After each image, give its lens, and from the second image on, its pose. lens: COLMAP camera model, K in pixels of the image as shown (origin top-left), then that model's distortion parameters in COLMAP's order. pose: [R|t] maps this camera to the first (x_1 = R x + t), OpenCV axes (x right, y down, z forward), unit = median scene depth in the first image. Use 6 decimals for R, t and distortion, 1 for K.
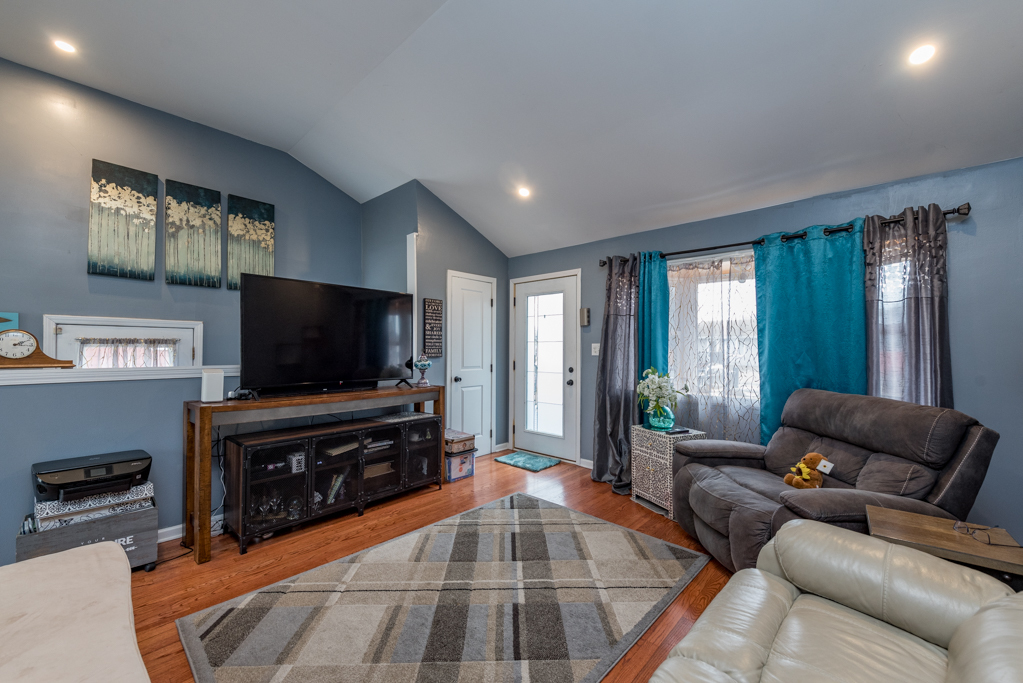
lens RADIAL K [[397.6, 0, 519.5], [0, 397.6, 348.6], [0, 0, 1]] dist [0.001324, -0.001881]
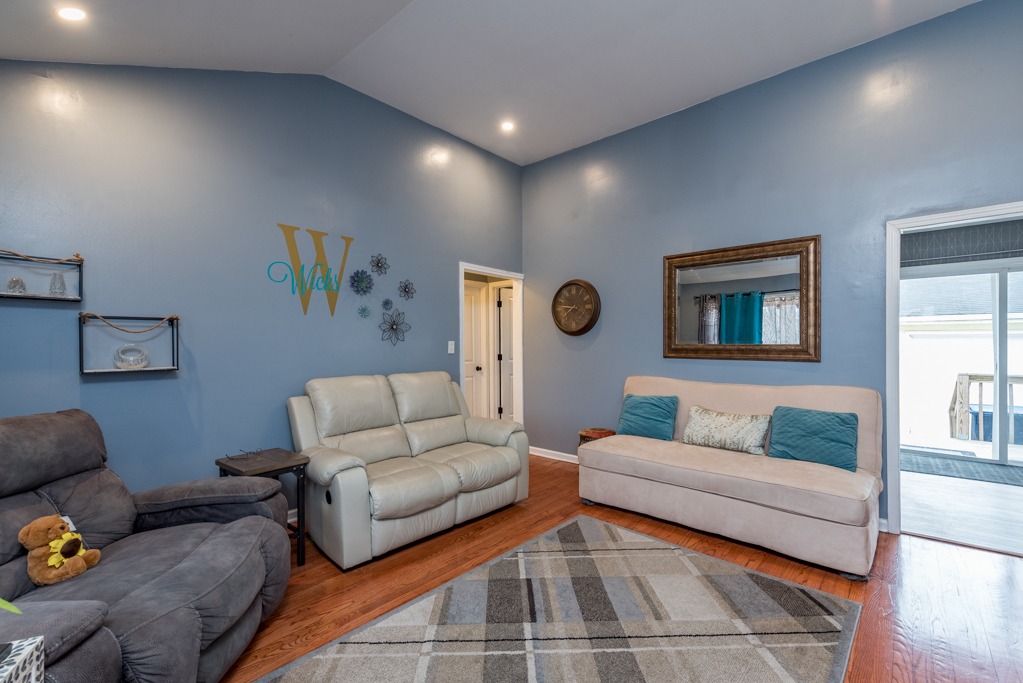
lens RADIAL K [[440.0, 0, 512.1], [0, 440.0, 343.0], [0, 0, 1]] dist [0.009052, 0.000043]
pose [[-0.999975, 0.005616, 0.004216, 0.018386], [0.005633, 0.999976, 0.004002, -0.001696], [-0.004193, 0.004025, -0.999983, 1.188977]]
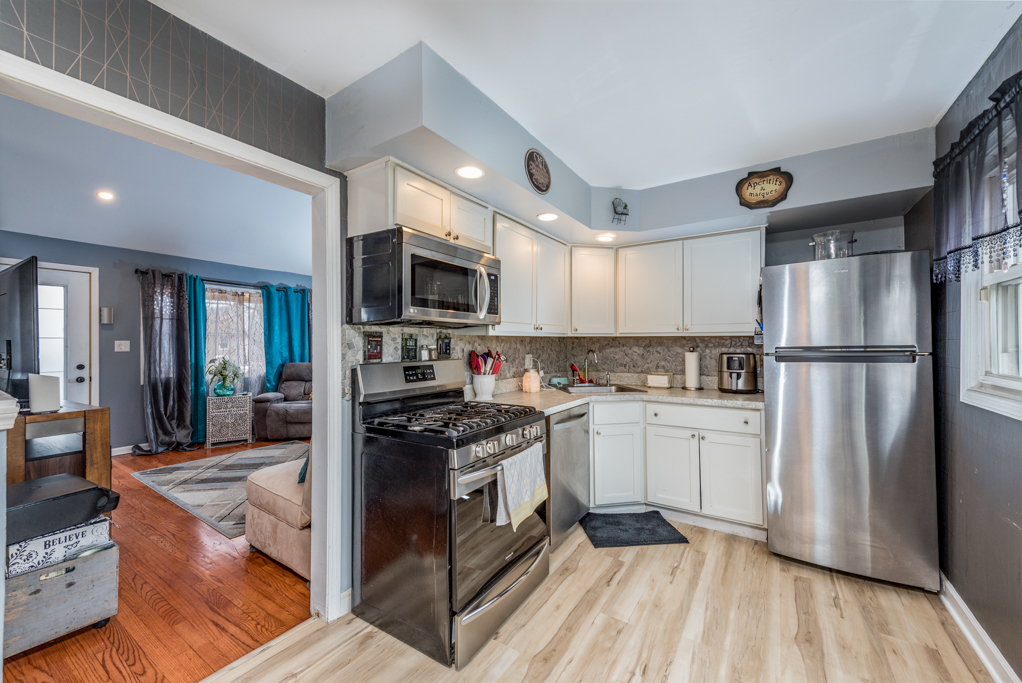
lens RADIAL K [[397.2, 0, 508.9], [0, 397.2, 341.9], [0, 0, 1]] dist [0.001324, -0.001881]
pose [[-0.144105, -0.001800, 0.989561, -1.337010], [0.003431, 0.999991, 0.002318, -0.010630], [-0.989557, 0.003729, -0.144097, 0.117430]]
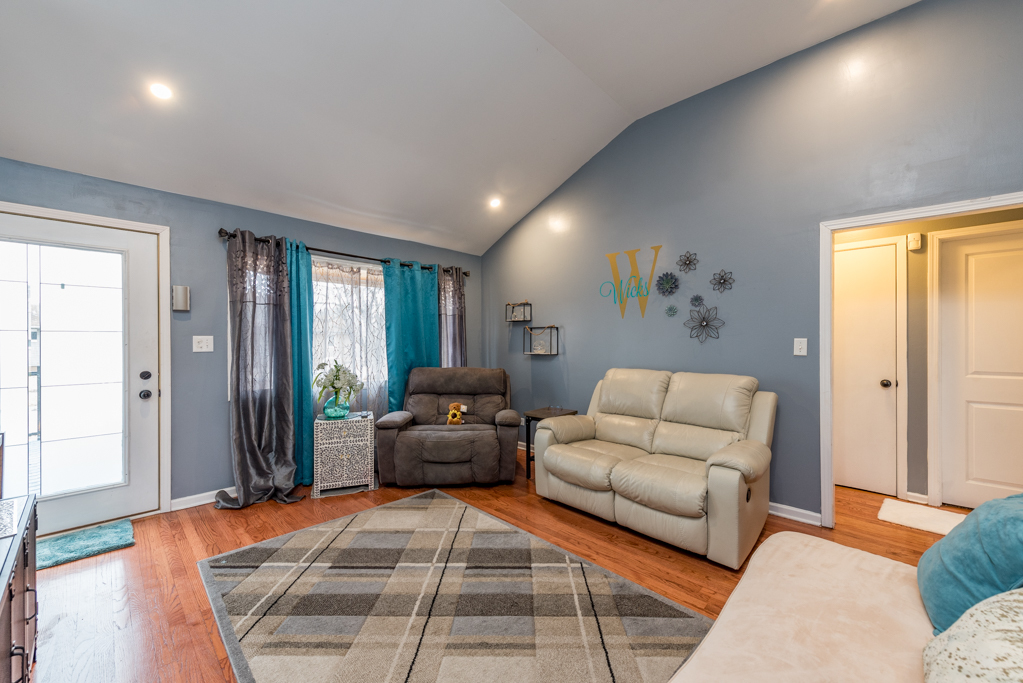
lens RADIAL K [[397.6, 0, 509.6], [0, 397.6, 344.7], [0, 0, 1]] dist [0.001324, -0.001881]
pose [[0.055623, -0.010671, 0.998395, -0.662969], [0.004592, 0.999935, 0.010432, -0.001616], [-0.998441, 0.004005, 0.055669, 0.480281]]
